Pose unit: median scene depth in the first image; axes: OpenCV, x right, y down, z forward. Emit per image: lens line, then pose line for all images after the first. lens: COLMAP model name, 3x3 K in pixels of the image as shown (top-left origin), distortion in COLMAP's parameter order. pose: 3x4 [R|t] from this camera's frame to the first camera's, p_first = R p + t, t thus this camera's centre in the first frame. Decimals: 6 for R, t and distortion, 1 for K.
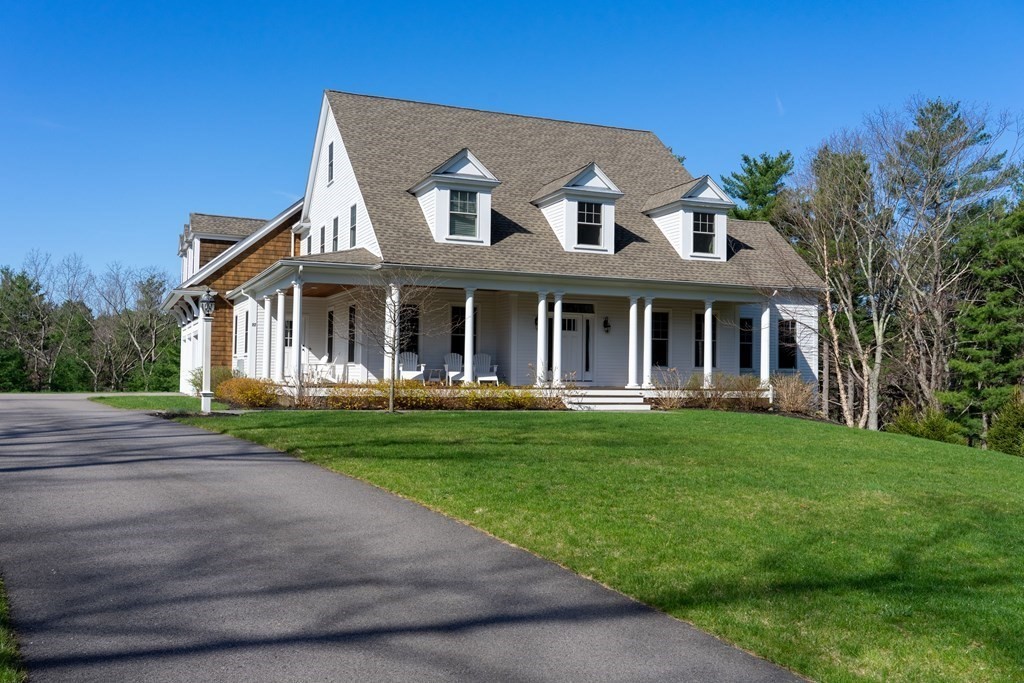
lens RADIAL K [[924.0, 0, 511.6], [0, 924.0, 342.9], [0, 0, 1]] dist [0.031543, 0.010226]
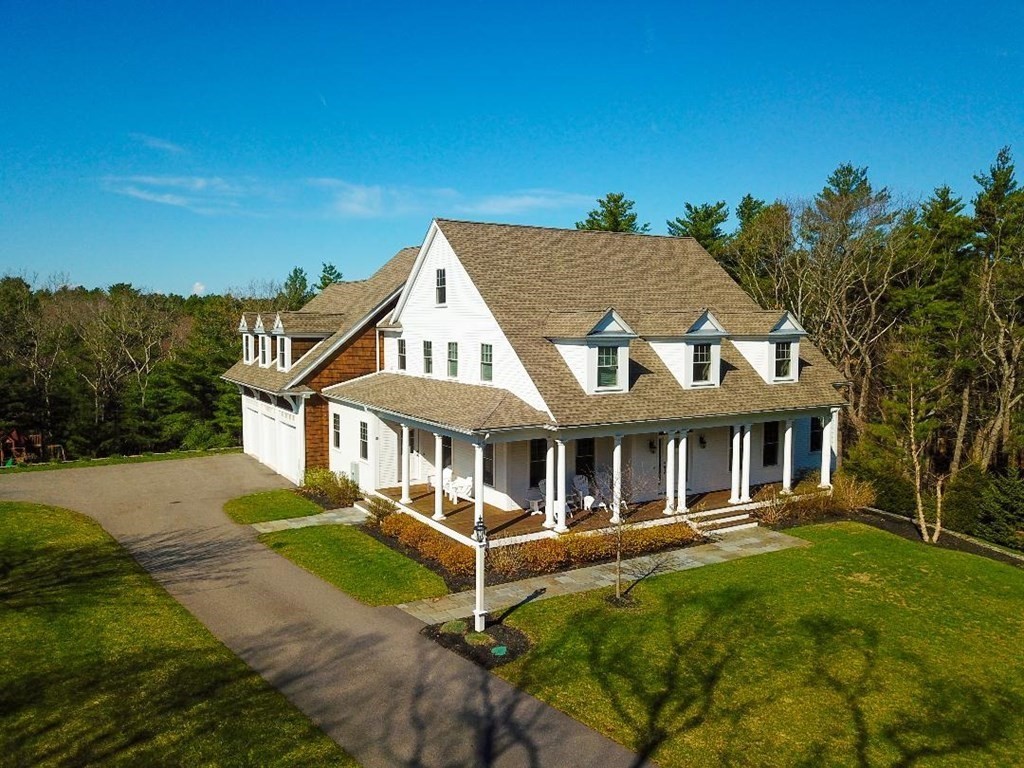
lens RADIAL K [[778.7, 0, 512.1], [0, 778.7, 382.3], [0, 0, 1]] dist [0.009118, -0.002510]
pose [[0.990905, -0.023127, 0.132564, -0.259868], [0.009725, 0.994852, 0.100872, -0.193086], [-0.134215, -0.098666, 0.986028, 0.079808]]
